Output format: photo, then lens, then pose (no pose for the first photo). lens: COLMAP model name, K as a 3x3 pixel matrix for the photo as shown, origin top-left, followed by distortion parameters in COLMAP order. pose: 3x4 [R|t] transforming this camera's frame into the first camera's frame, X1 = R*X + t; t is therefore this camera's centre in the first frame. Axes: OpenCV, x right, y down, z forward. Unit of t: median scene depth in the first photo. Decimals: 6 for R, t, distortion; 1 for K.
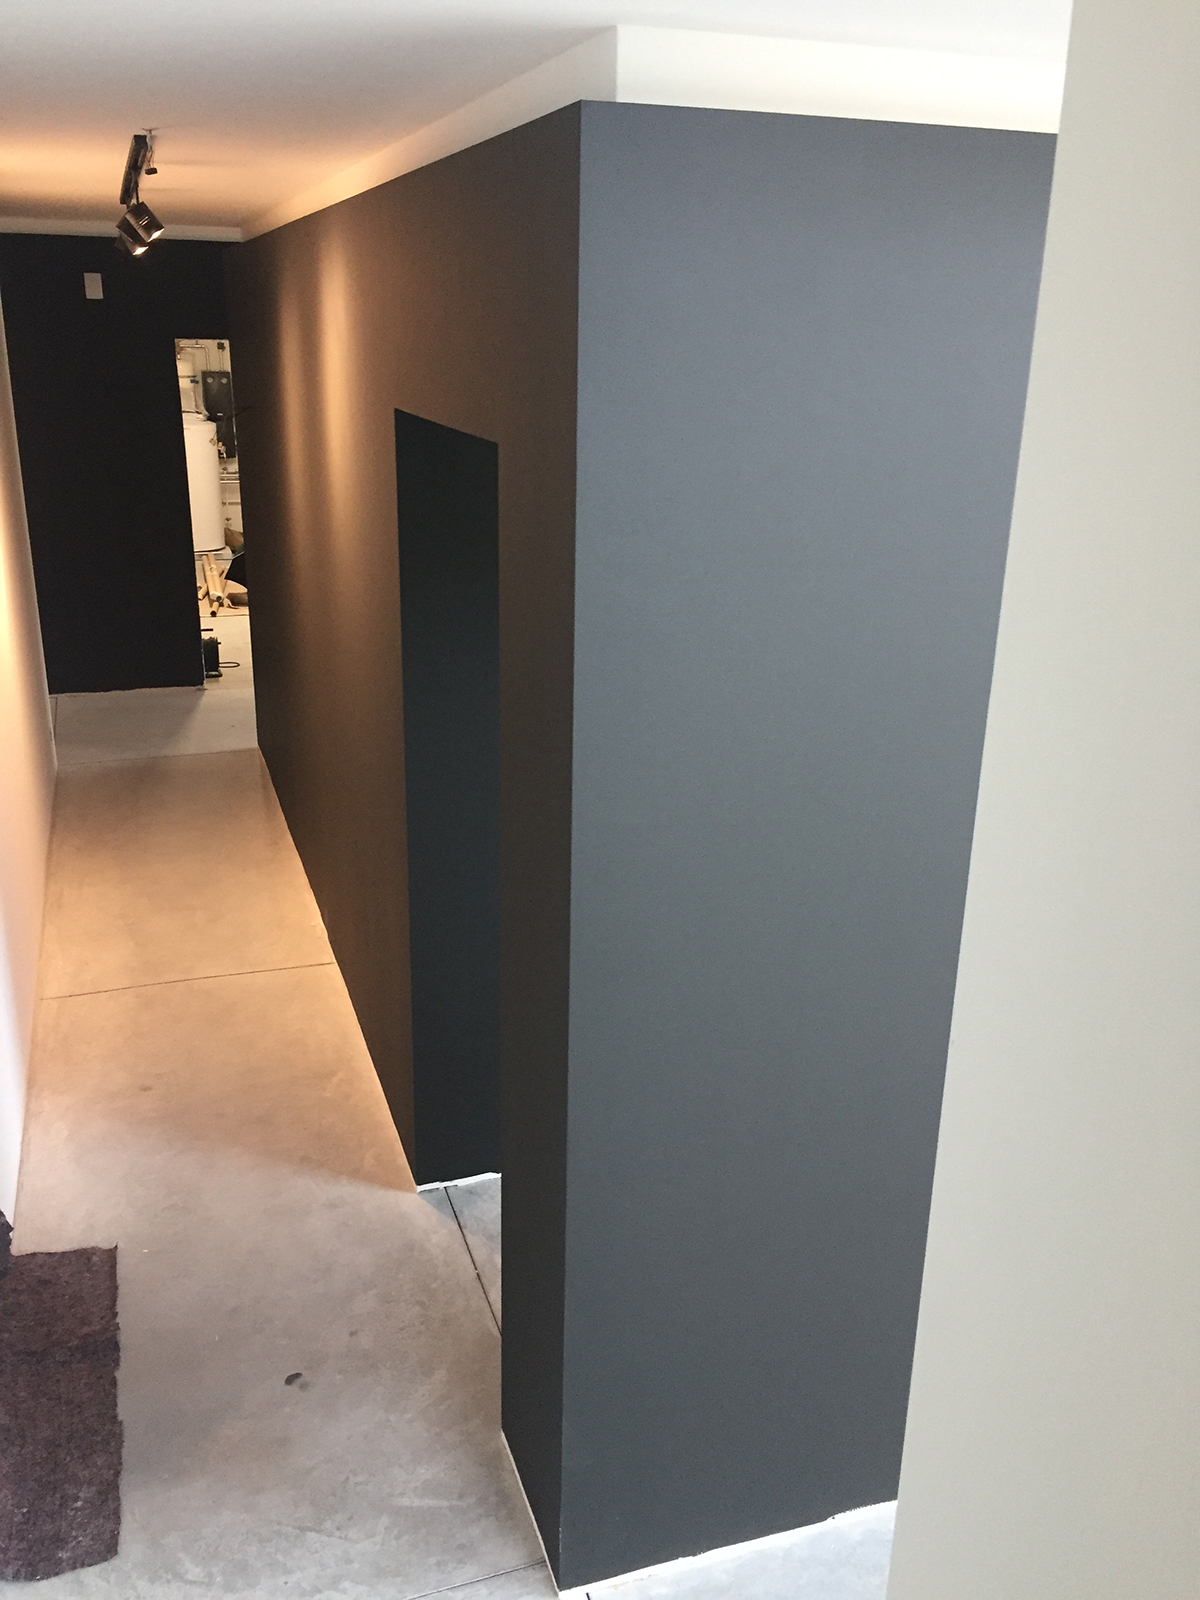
lens RADIAL K [[1361.3, 0, 600.0], [0, 1361.3, 800.0], [0, 0, 1]] dist [0.084262, -0.124231]
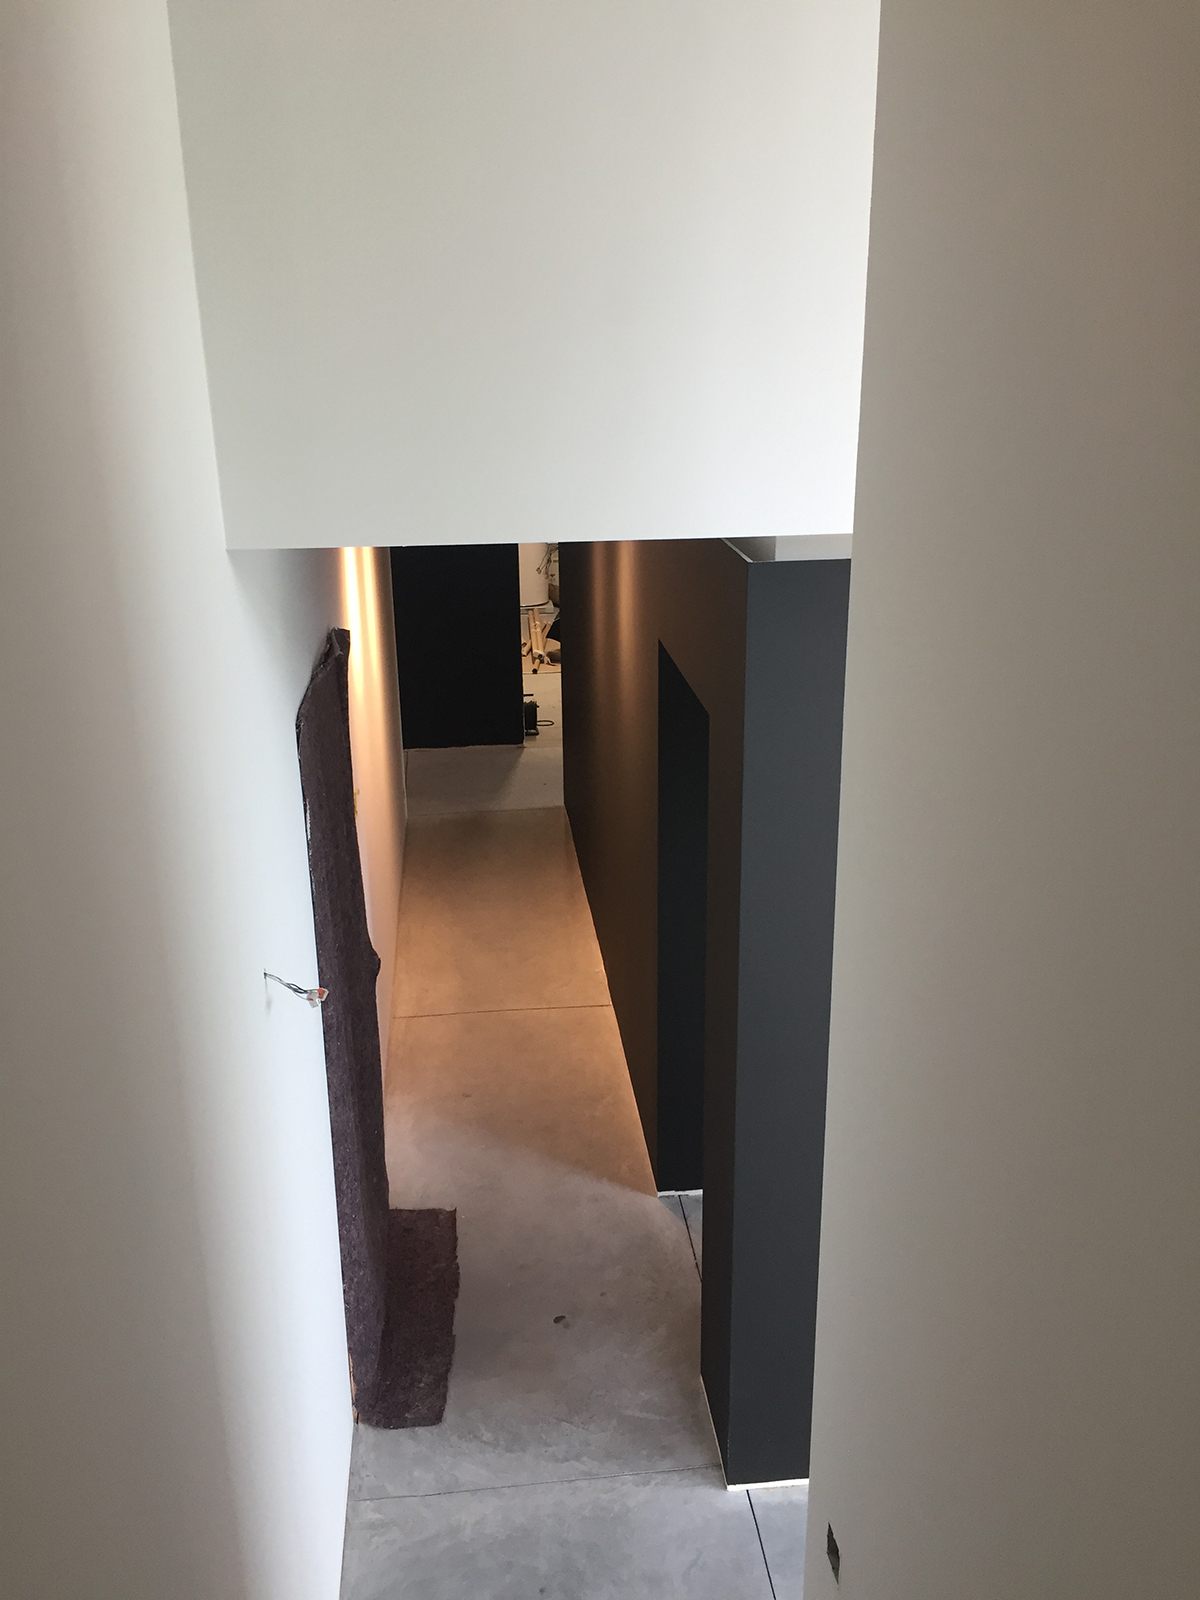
lens RADIAL K [[1361.3, 0, 600.0], [0, 1361.3, 800.0], [0, 0, 1]] dist [0.084262, -0.124231]
pose [[0.974122, 0.044255, -0.221649, 0.090711], [-0.044618, 0.998998, 0.003372, -0.101399], [0.221576, 0.006605, 0.975121, -0.313472]]
